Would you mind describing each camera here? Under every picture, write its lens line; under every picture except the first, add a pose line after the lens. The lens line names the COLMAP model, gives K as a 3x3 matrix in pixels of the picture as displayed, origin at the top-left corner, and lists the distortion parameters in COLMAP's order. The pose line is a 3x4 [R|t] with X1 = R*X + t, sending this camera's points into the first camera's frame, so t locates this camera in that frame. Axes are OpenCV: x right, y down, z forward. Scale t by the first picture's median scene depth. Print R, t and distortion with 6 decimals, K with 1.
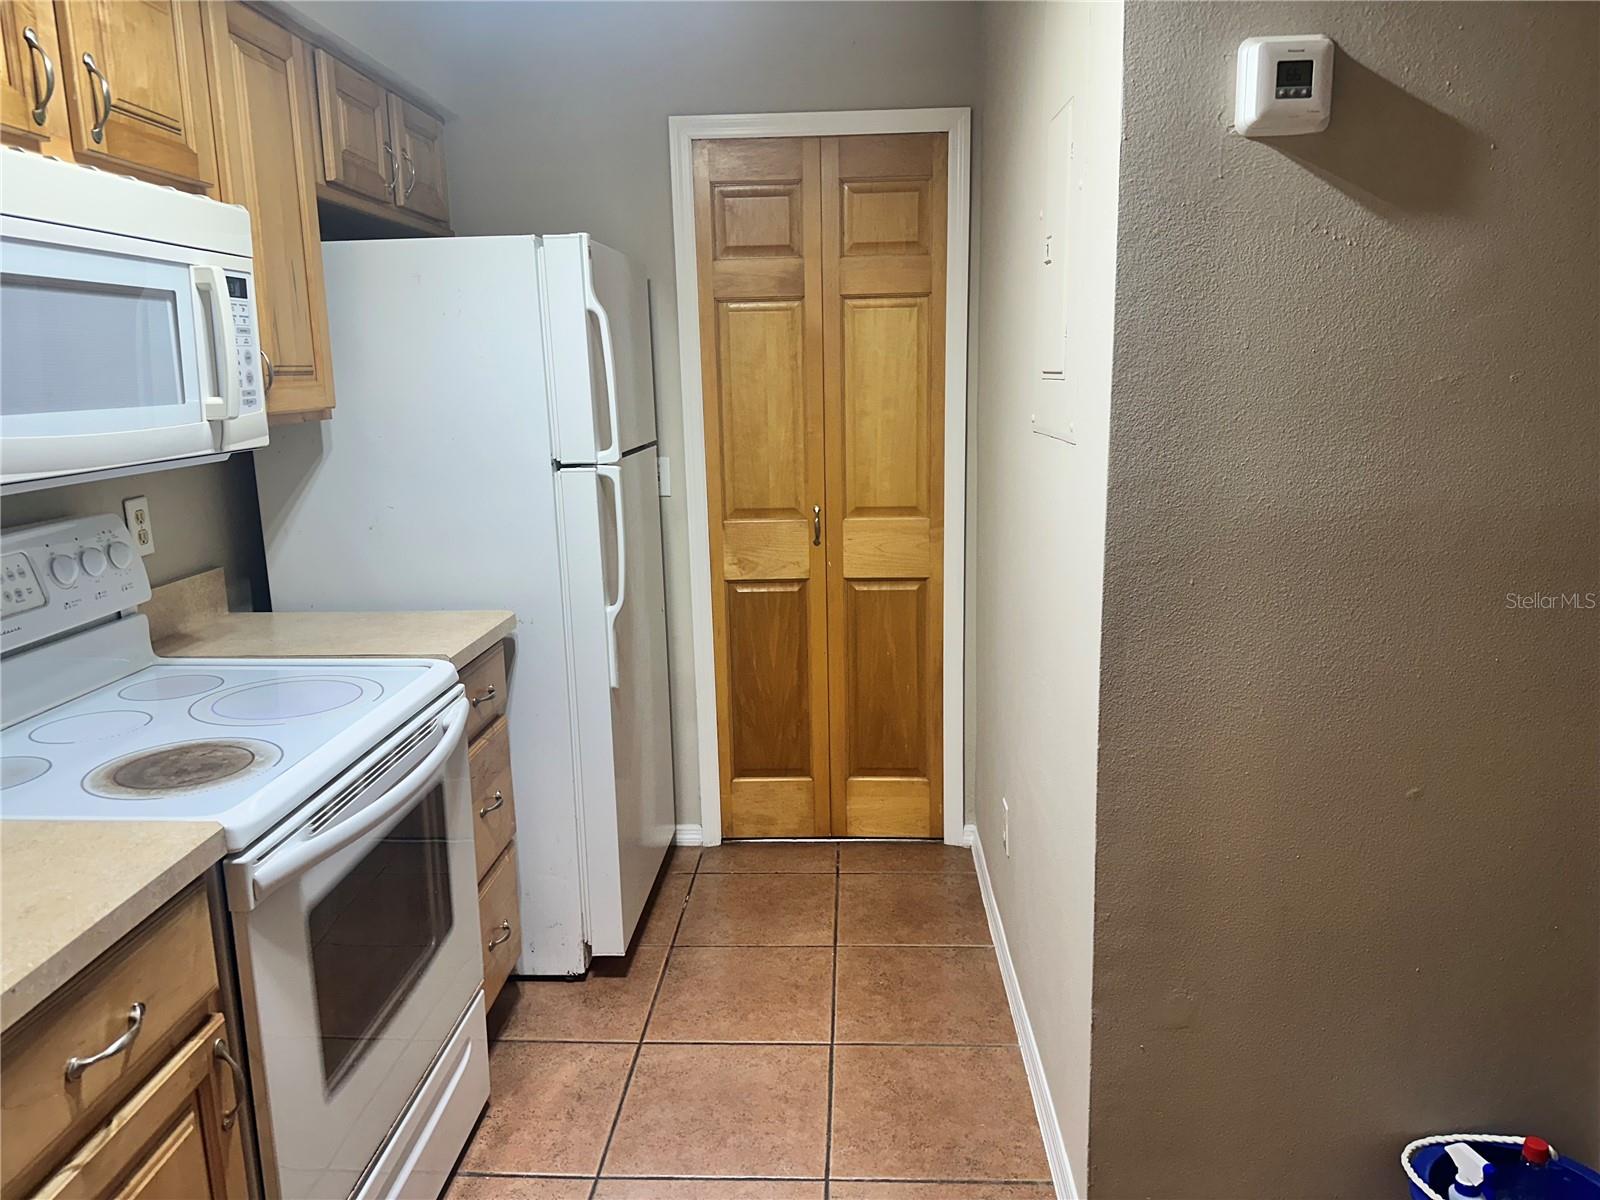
lens RADIAL K [[1133.5, 0, 752.4], [0, 1133.5, 593.9], [0, 0, 1]] dist [0.121293, 0.002055]
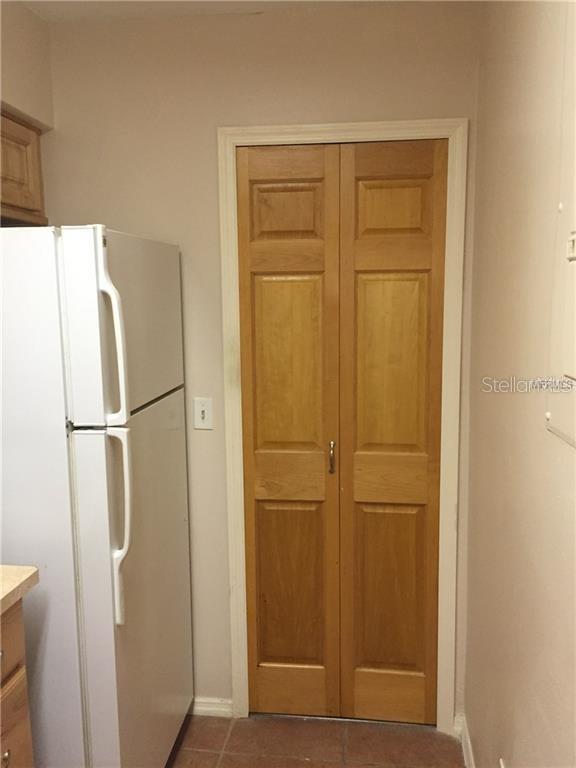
lens RADIAL K [[653.2, 0, 288.0], [0, 653.2, 384.0], [0, 0, 1]] dist [0.104958, -0.148848]
pose [[0.992348, 0.029400, -0.119918, 0.092952], [-0.034958, 0.998397, -0.044508, -0.106790], [0.118417, 0.048359, 0.991786, 0.305869]]
